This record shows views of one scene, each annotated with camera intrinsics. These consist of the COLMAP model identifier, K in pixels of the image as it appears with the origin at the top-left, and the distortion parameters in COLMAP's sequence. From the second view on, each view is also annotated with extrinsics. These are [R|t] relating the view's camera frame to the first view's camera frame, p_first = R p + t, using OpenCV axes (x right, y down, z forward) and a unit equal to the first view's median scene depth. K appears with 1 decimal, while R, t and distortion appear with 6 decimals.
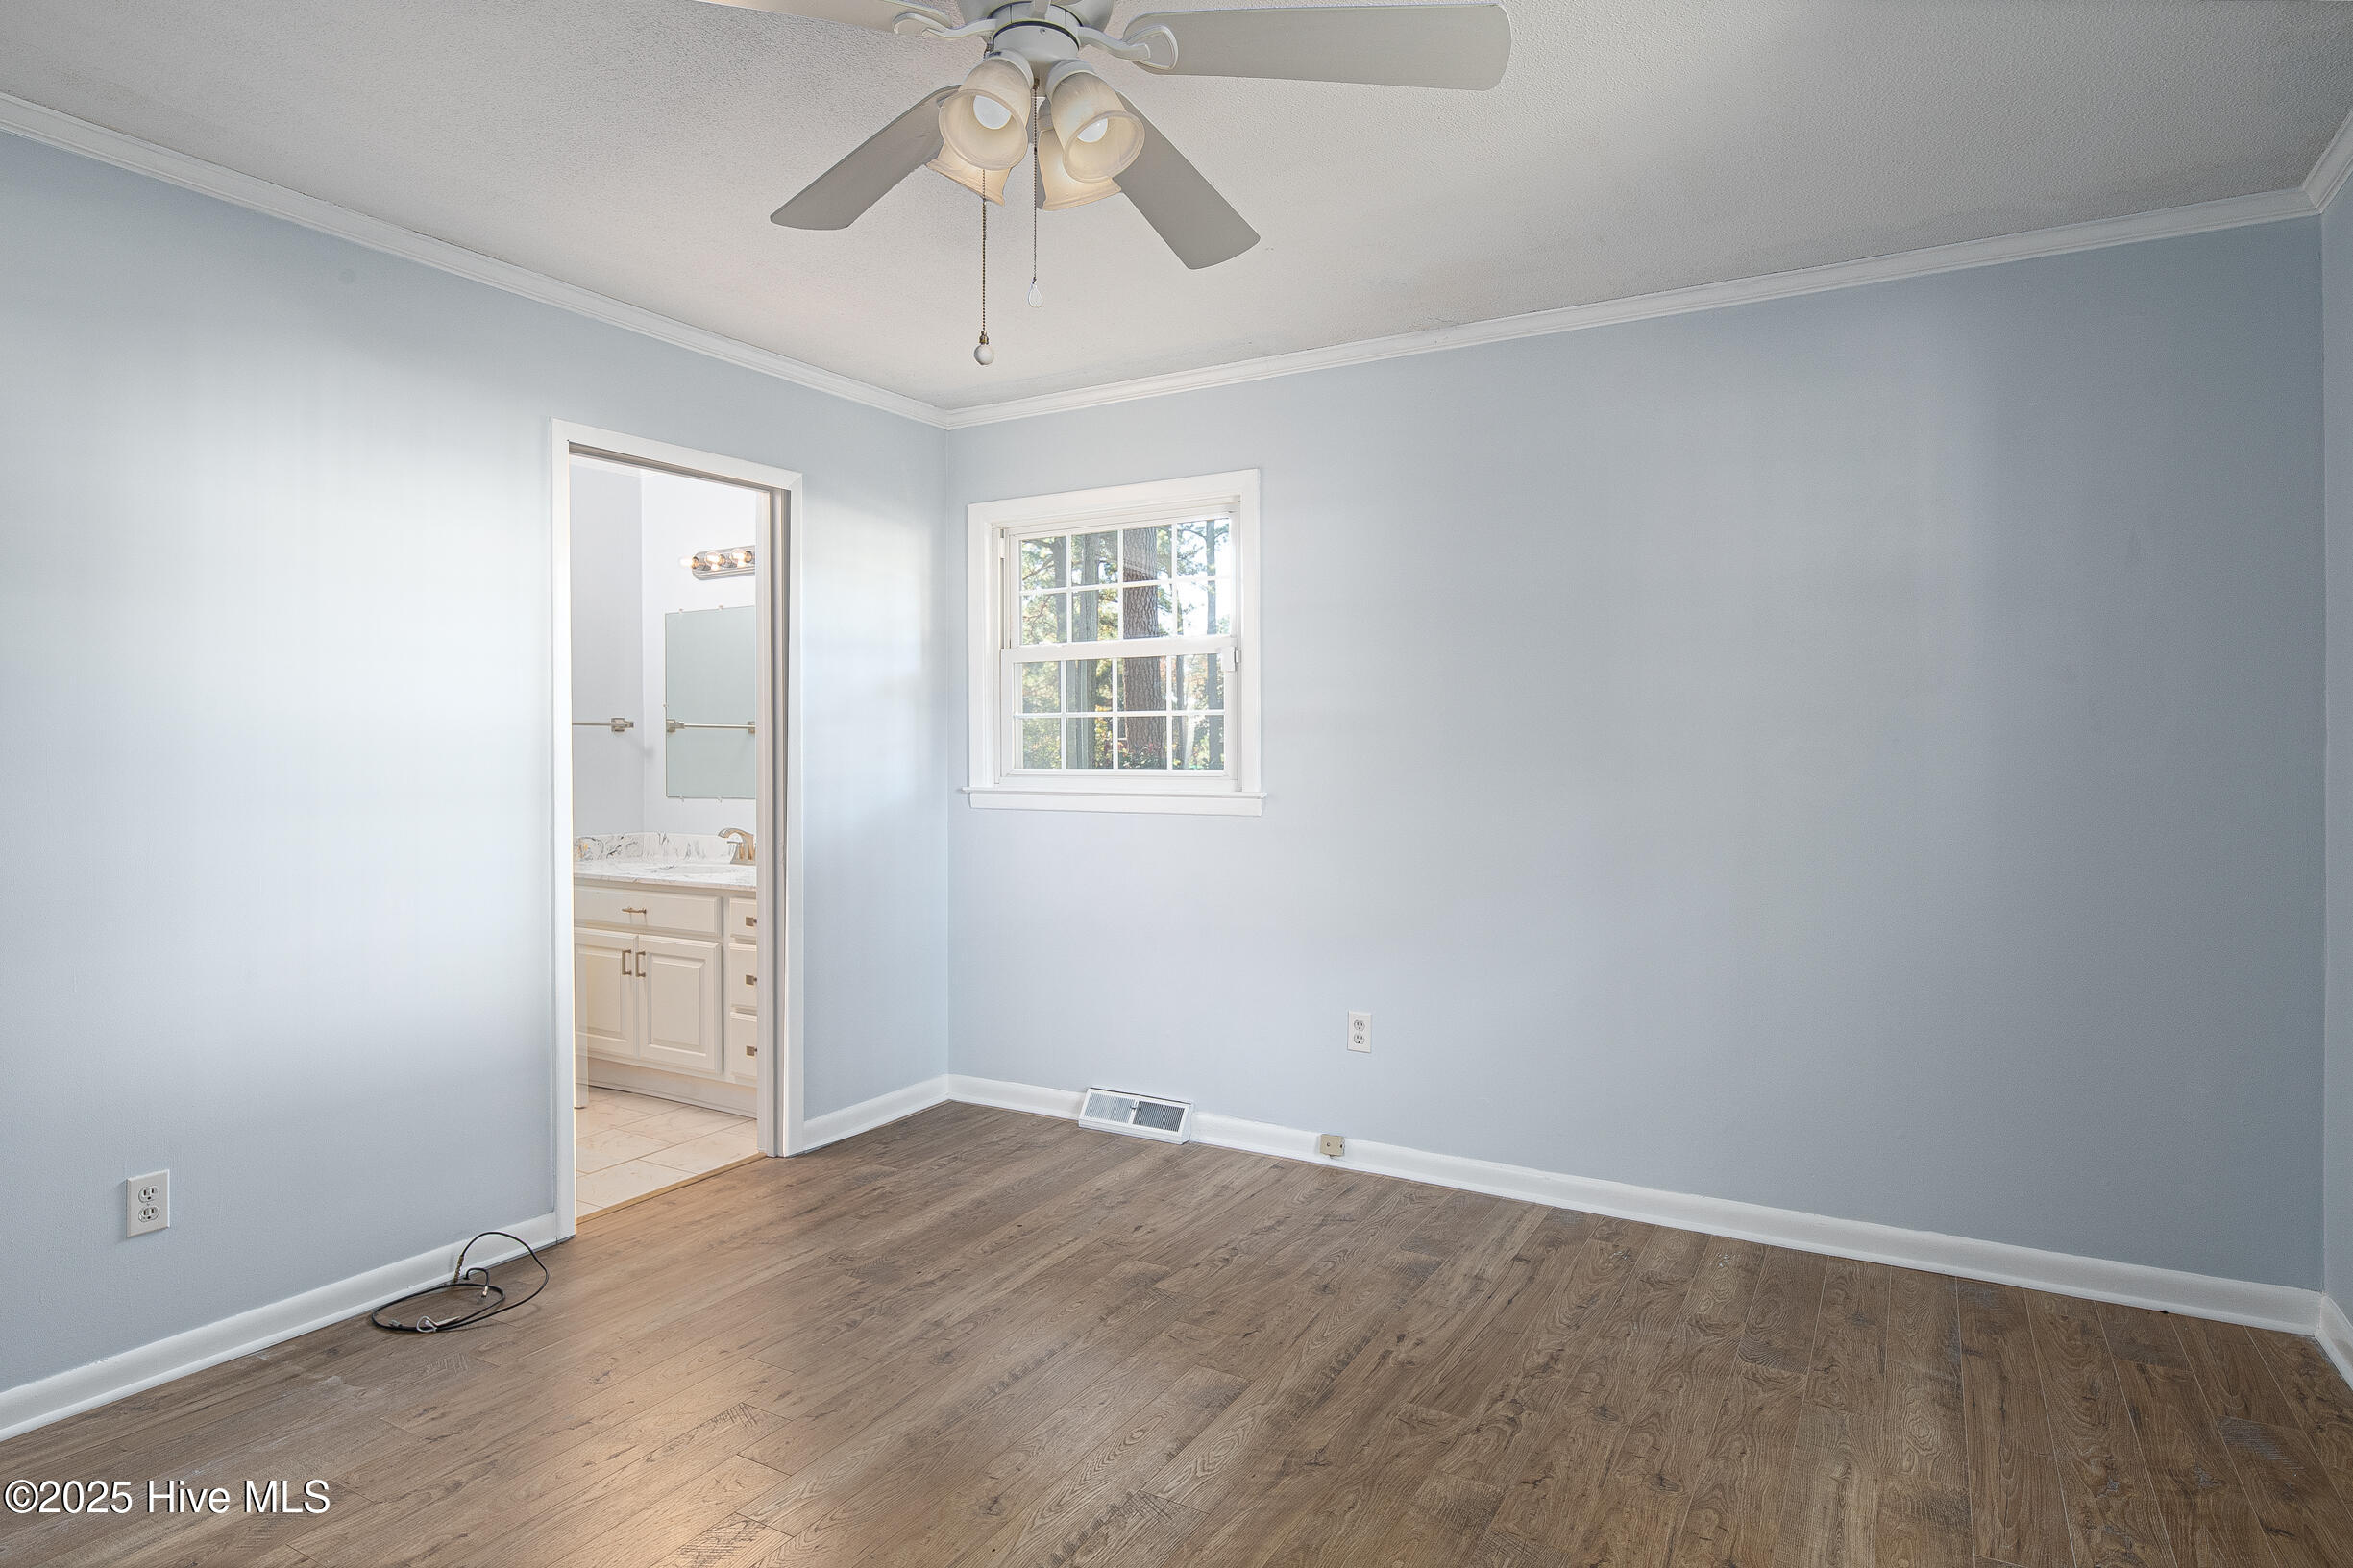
lens RADIAL K [[1295.2, 0, 1183.9], [0, 1295.2, 779.3], [0, 0, 1]] dist [-0.001023, -0.007248]
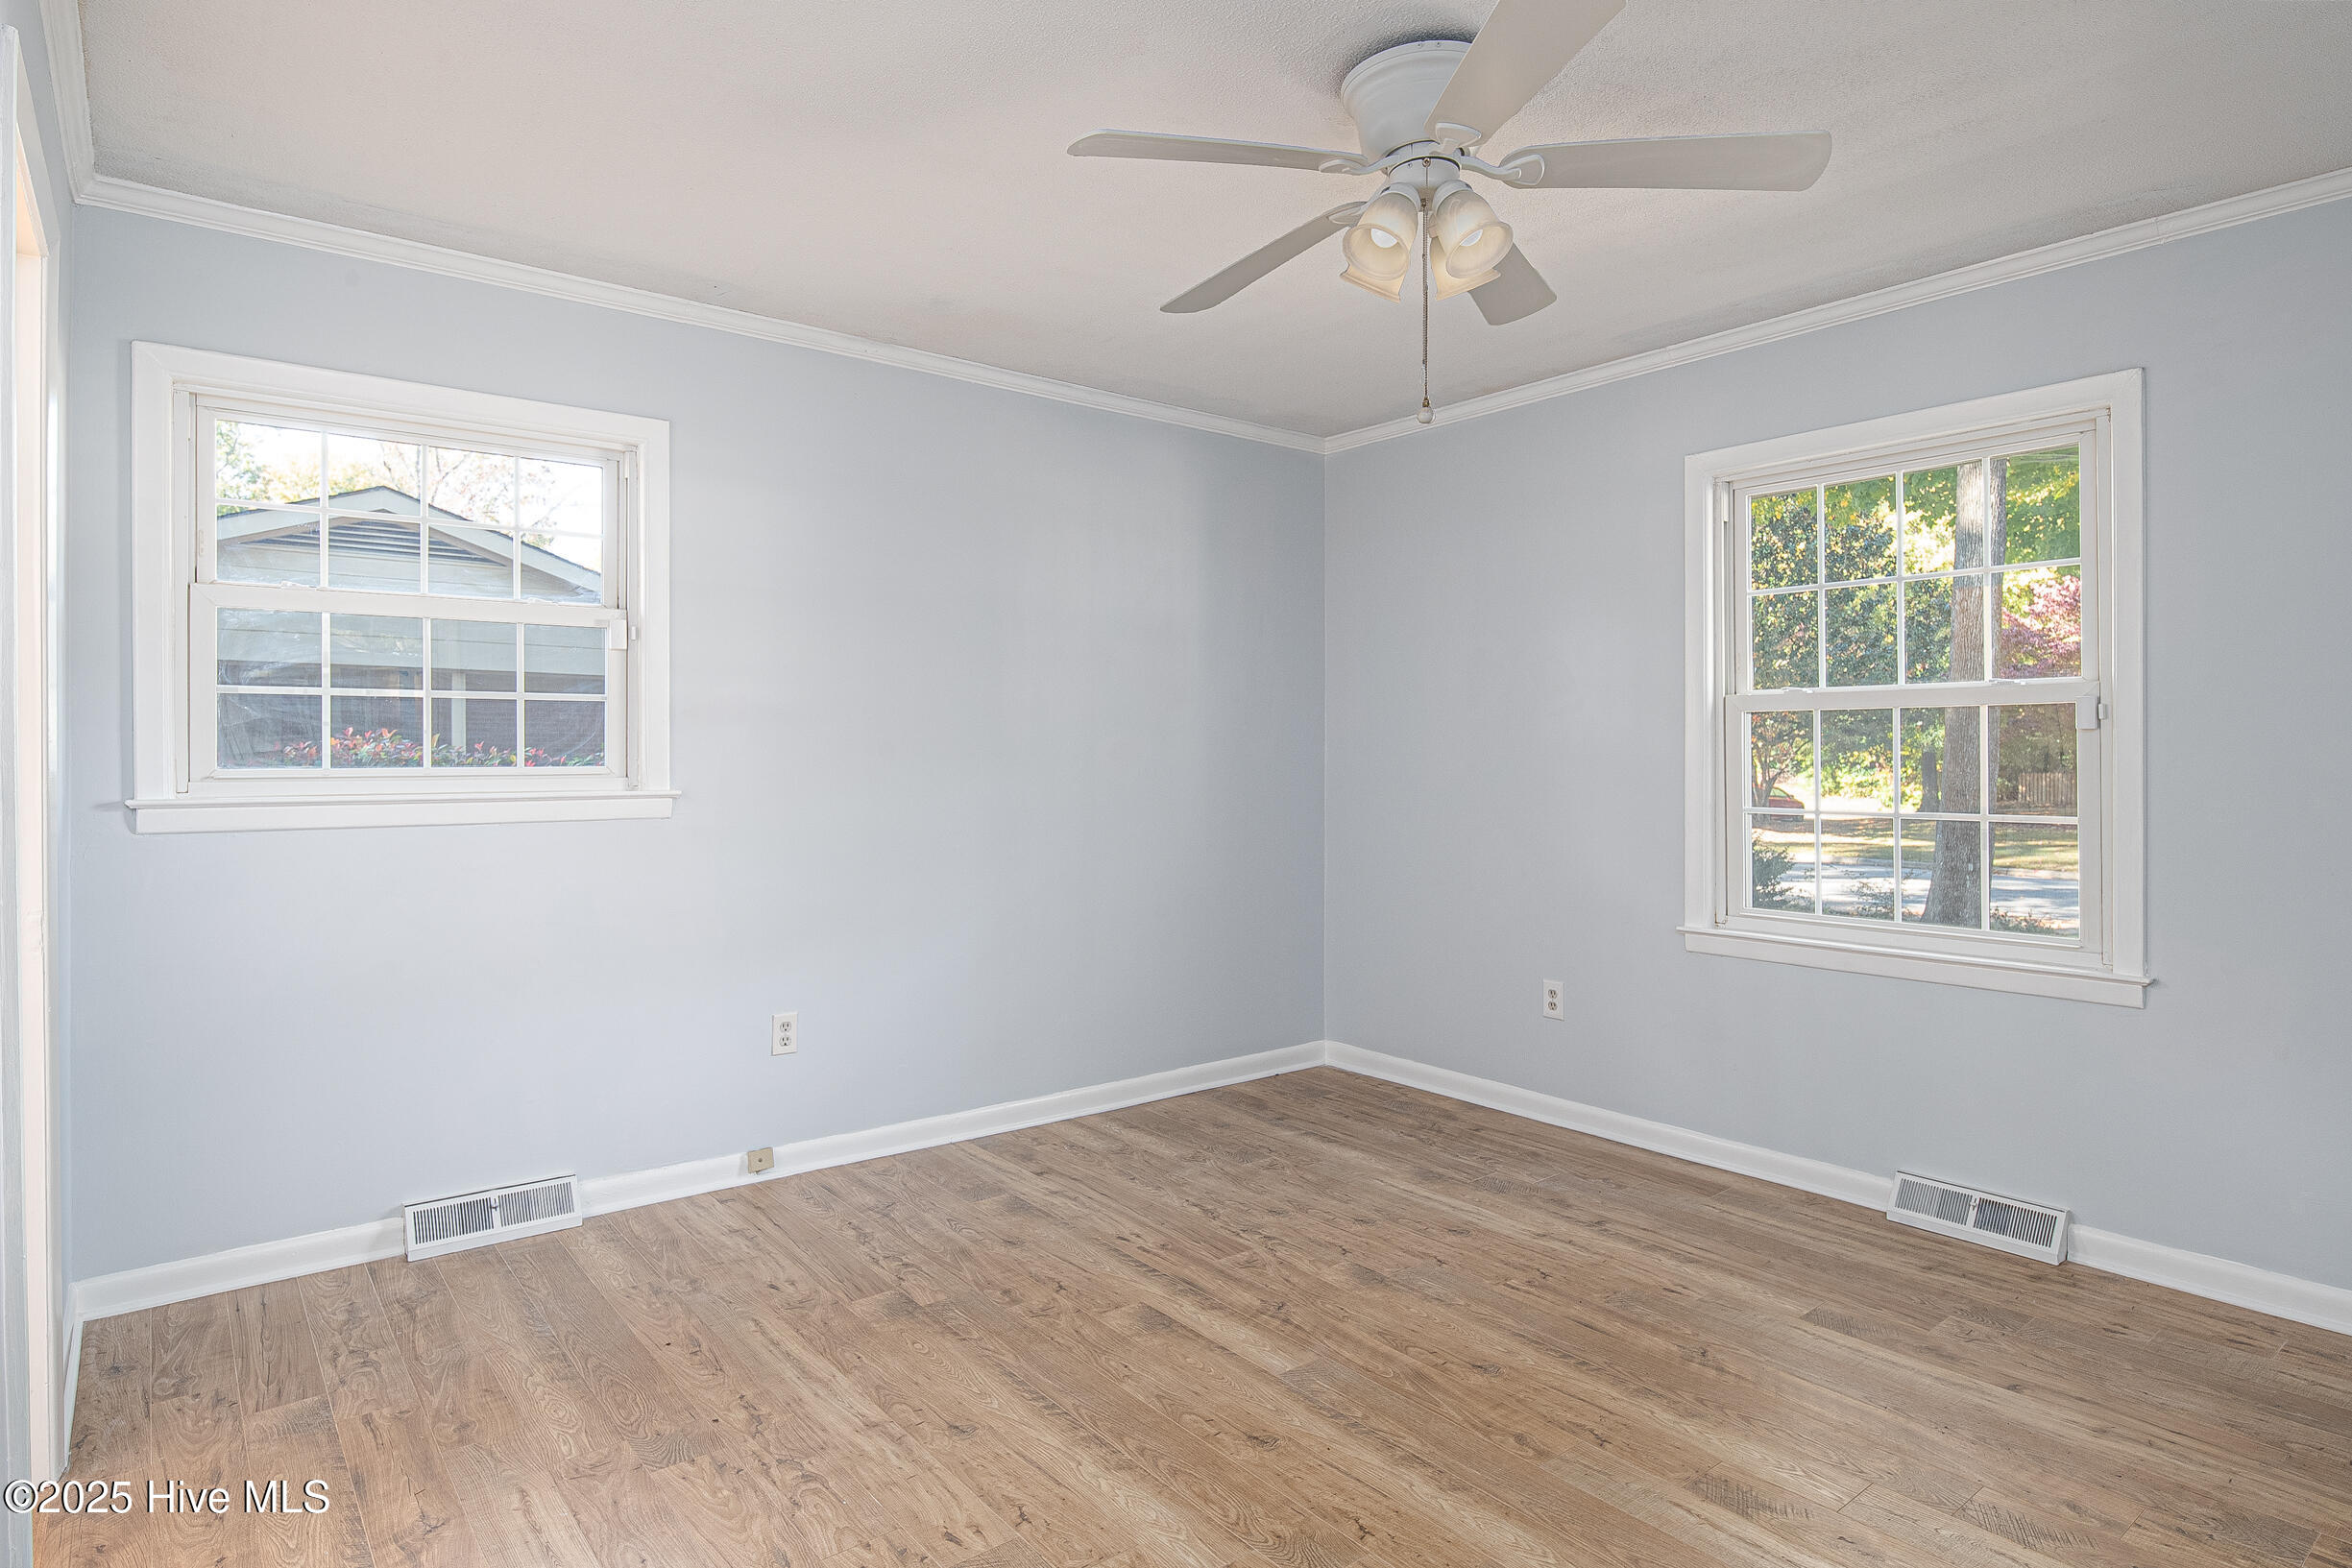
lens RADIAL K [[1294.6, 0, 1183.4], [0, 1294.6, 779.3], [0, 0, 1]] dist [-0.001023, -0.007248]
pose [[0.360819, -0.023402, 0.932342, -0.735342], [0.015230, 0.999700, 0.019199, -0.010639], [-0.932511, 0.007273, 0.361067, 0.415003]]
